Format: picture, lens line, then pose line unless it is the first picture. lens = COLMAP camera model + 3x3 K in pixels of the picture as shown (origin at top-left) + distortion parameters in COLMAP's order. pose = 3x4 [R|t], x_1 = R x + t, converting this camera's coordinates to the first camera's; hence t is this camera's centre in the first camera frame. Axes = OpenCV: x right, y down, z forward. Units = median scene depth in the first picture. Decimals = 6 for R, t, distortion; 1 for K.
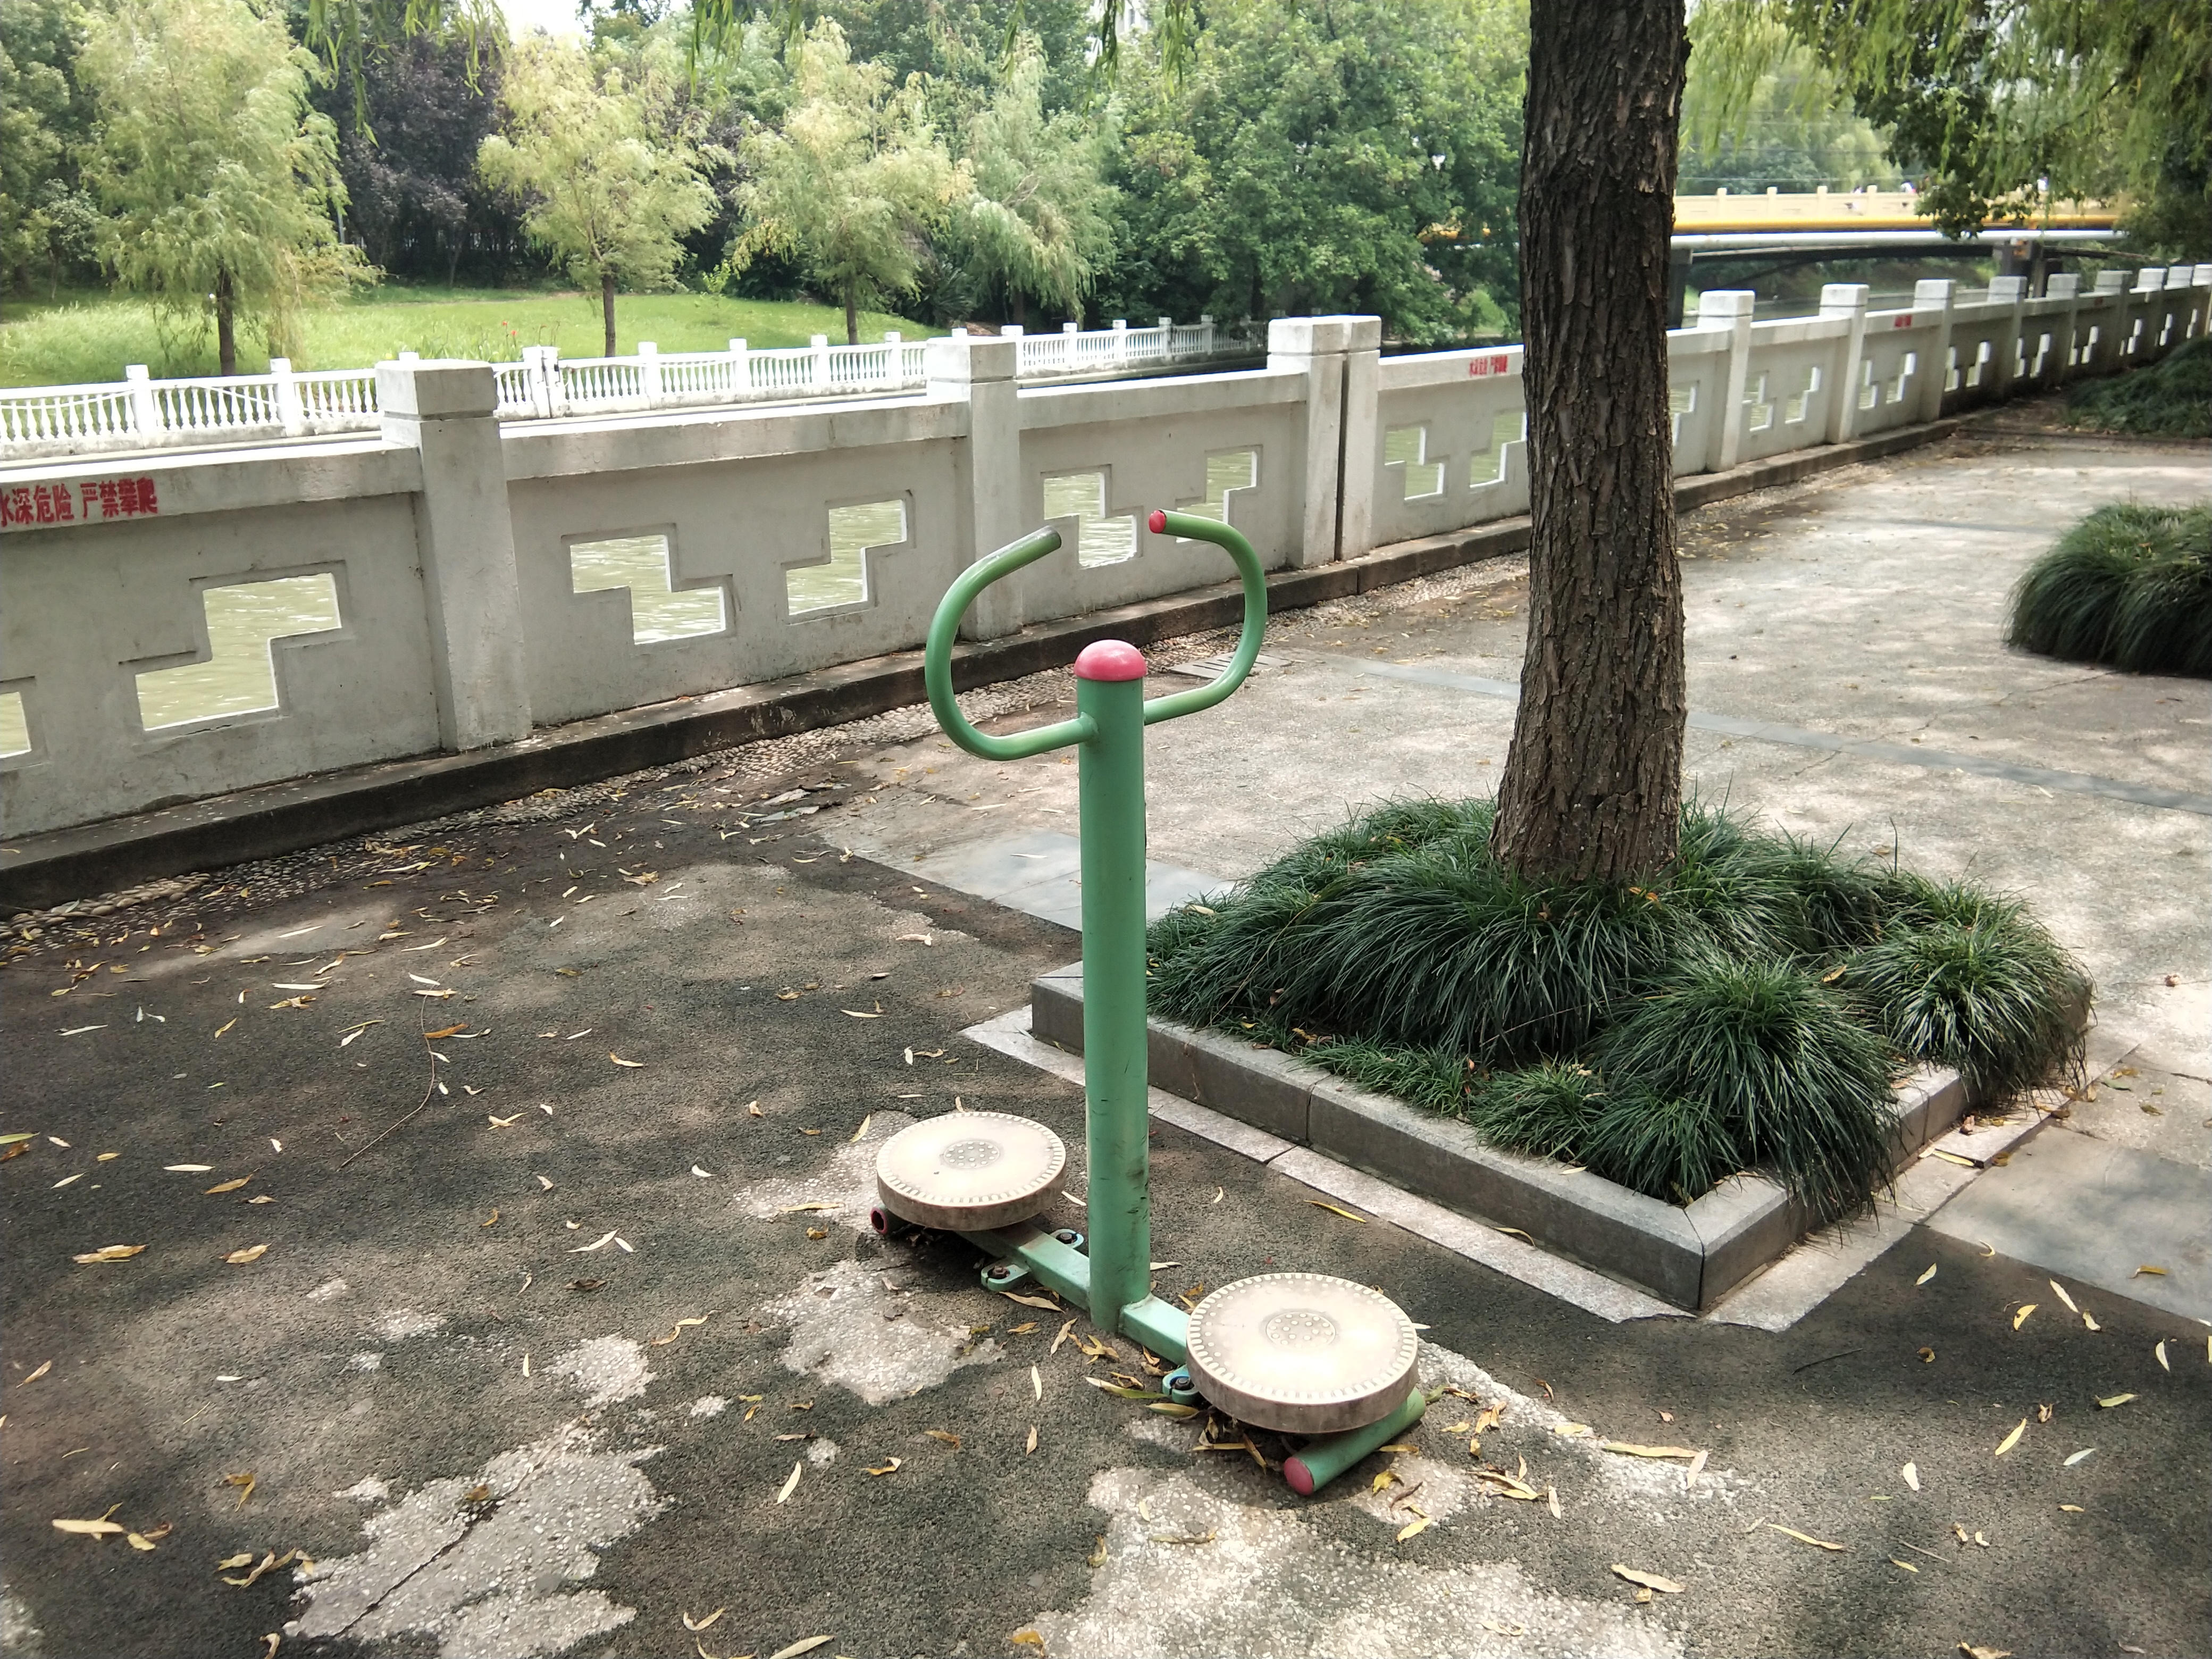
lens RADIAL K [[1779.2, 0, 1111.7], [0, 1779.2, 851.5], [0, 0, 1]] dist [0.065997, -0.093619]
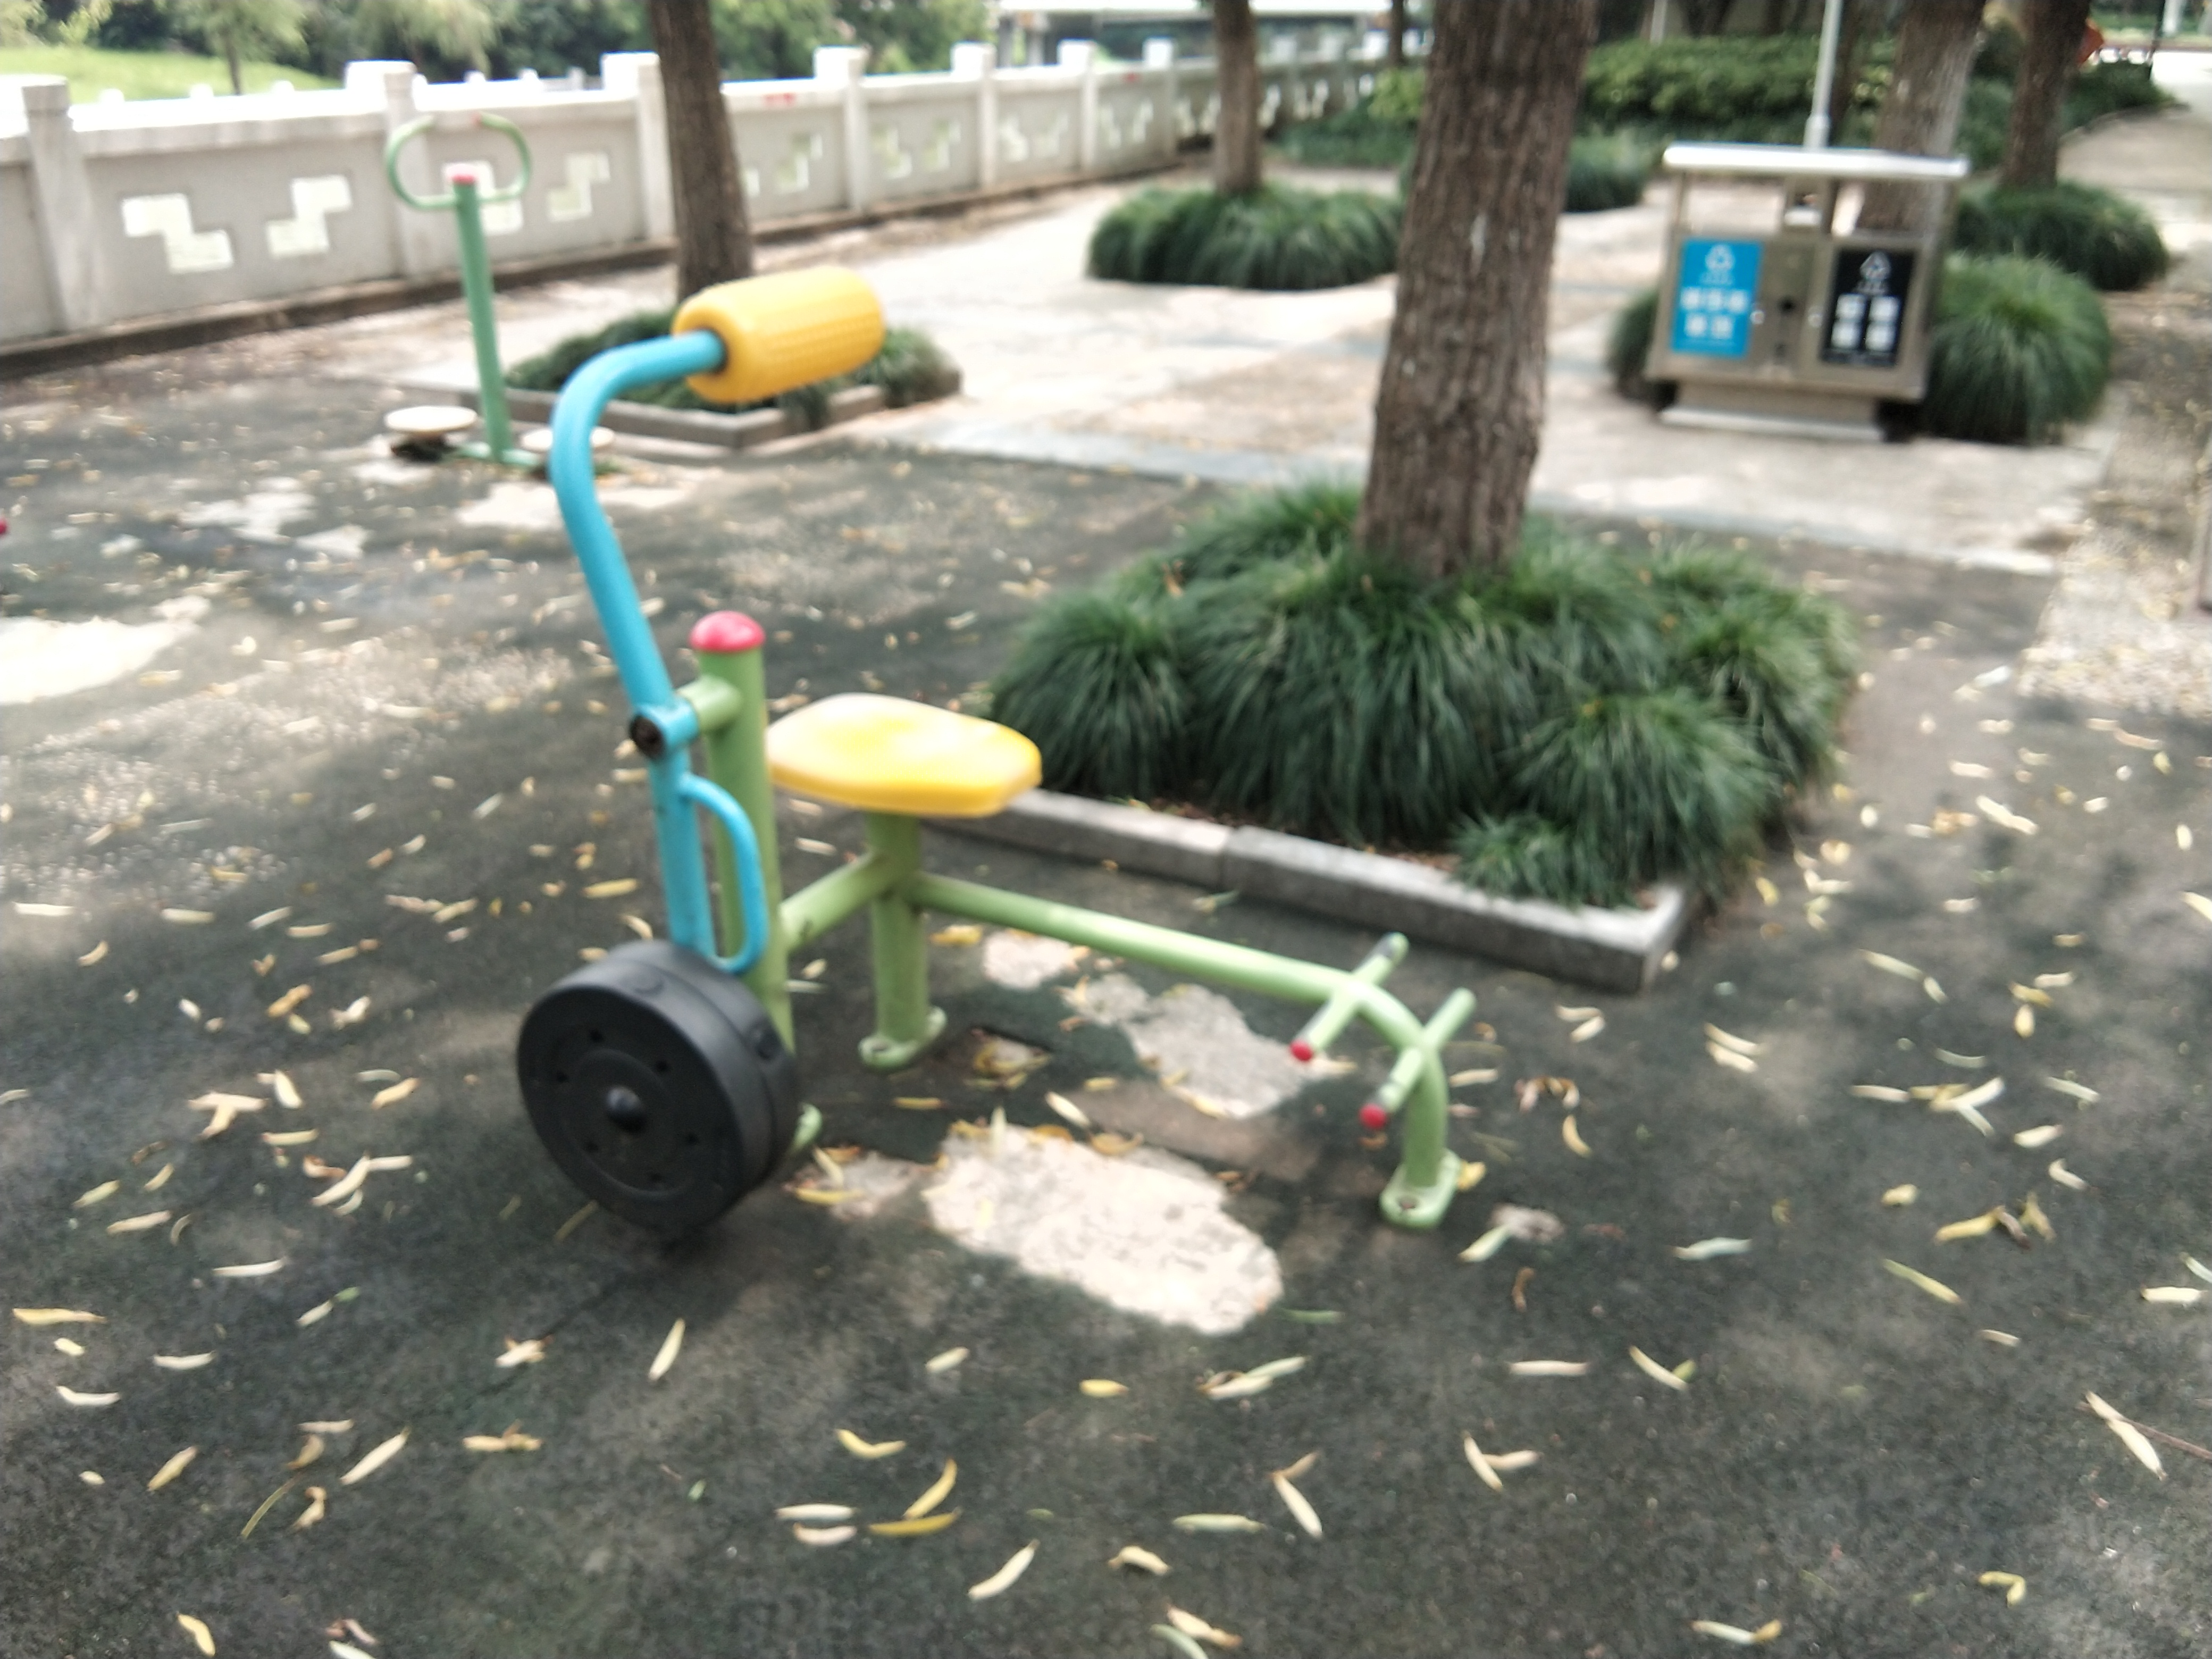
lens RADIAL K [[1779.2, 0, 1125.2], [0, 1779.2, 836.1], [0, 0, 1]] dist [0.065997, -0.093619]
pose [[0.956663, -0.108357, 0.270287, 0.019164], [0.078206, 0.989694, 0.119961, 0.096838], [-0.280500, -0.093624, 0.955277, -0.300807]]
